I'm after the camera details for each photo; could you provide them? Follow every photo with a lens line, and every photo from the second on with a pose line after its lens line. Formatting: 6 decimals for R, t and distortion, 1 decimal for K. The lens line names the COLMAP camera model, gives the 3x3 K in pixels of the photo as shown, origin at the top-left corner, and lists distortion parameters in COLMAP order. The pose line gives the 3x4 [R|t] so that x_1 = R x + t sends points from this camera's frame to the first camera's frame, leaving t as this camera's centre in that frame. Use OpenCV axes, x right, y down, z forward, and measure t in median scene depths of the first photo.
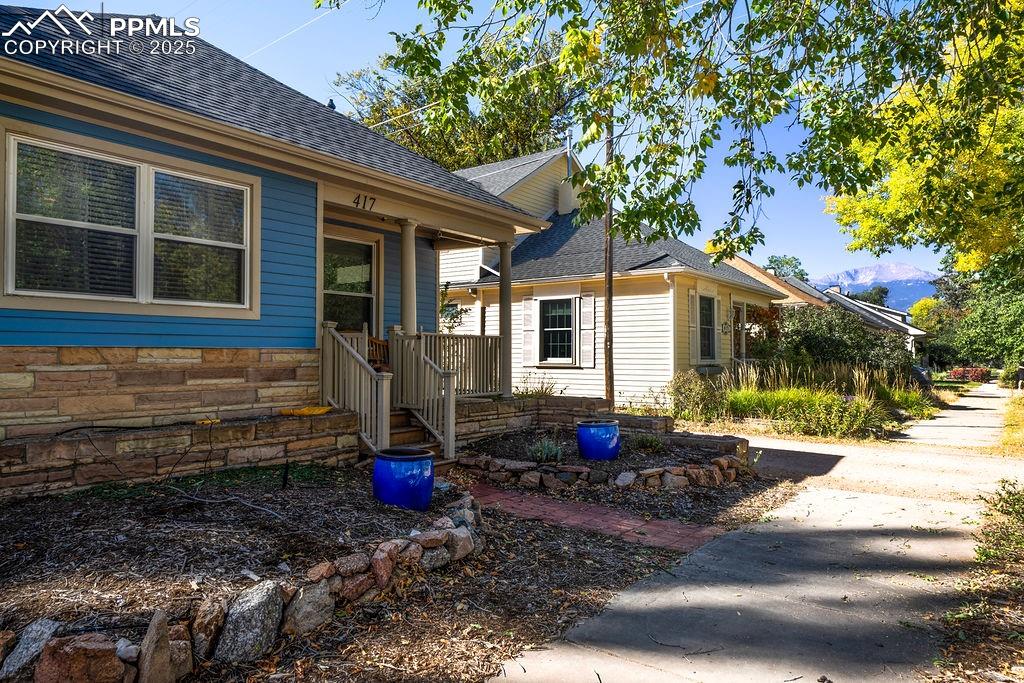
lens RADIAL K [[681.1, 0, 512.3], [0, 681.1, 345.7], [0, 0, 1]] dist [0.001644, 0.002005]
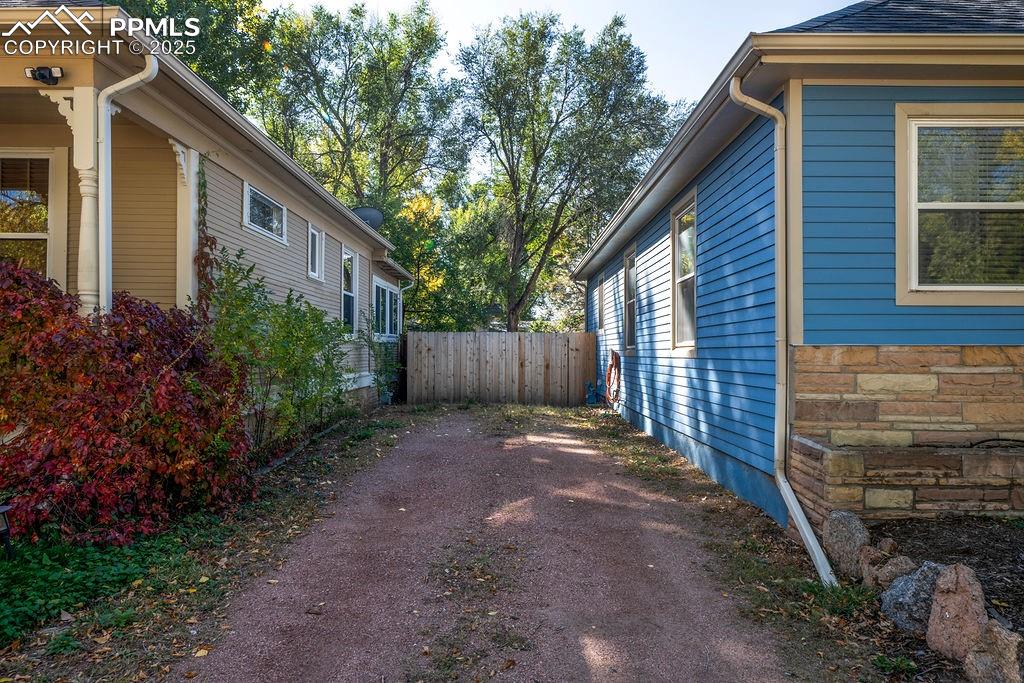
lens RADIAL K [[681.1, 0, 509.8], [0, 681.1, 345.9], [0, 0, 1]] dist [0.001644, 0.002005]
pose [[0.591123, -0.008486, -0.806537, -0.251163], [0.009818, 0.999946, -0.003324, -0.001067], [0.806522, -0.005954, 0.591175, -0.002760]]
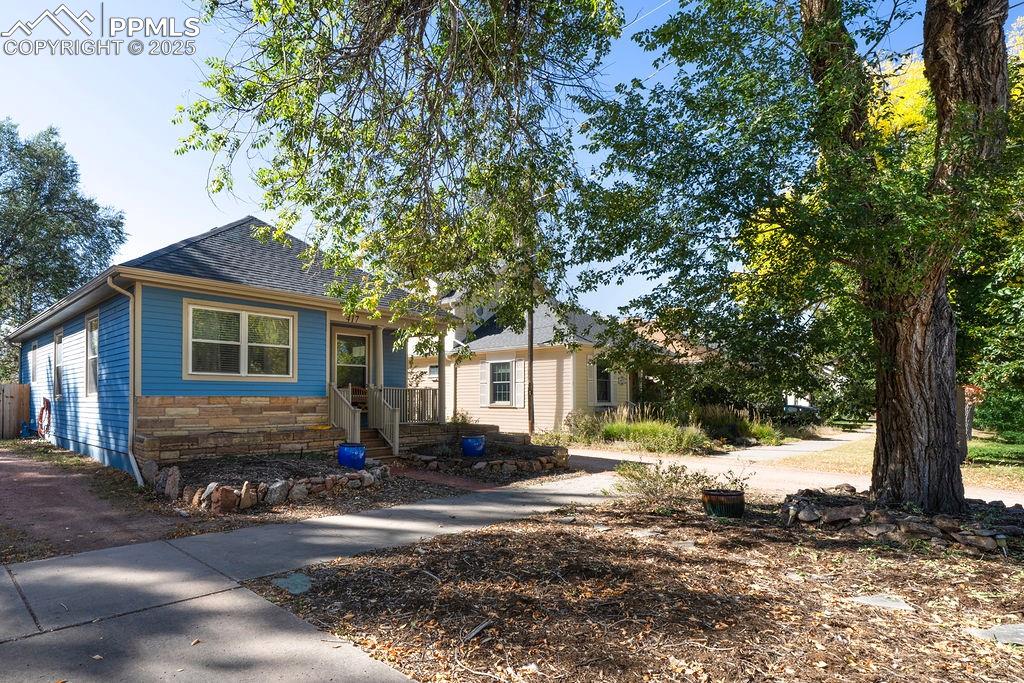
lens RADIAL K [[541.3, 0, 429.9], [0, 541.3, 392.5], [0, 0, 1]] dist [-0.002501, -0.000344]
pose [[0.985371, -0.003518, -0.170388, 0.312343], [0.003711, 0.999993, 0.000812, -0.008916], [0.170384, -0.001432, 0.985377, -0.552784]]
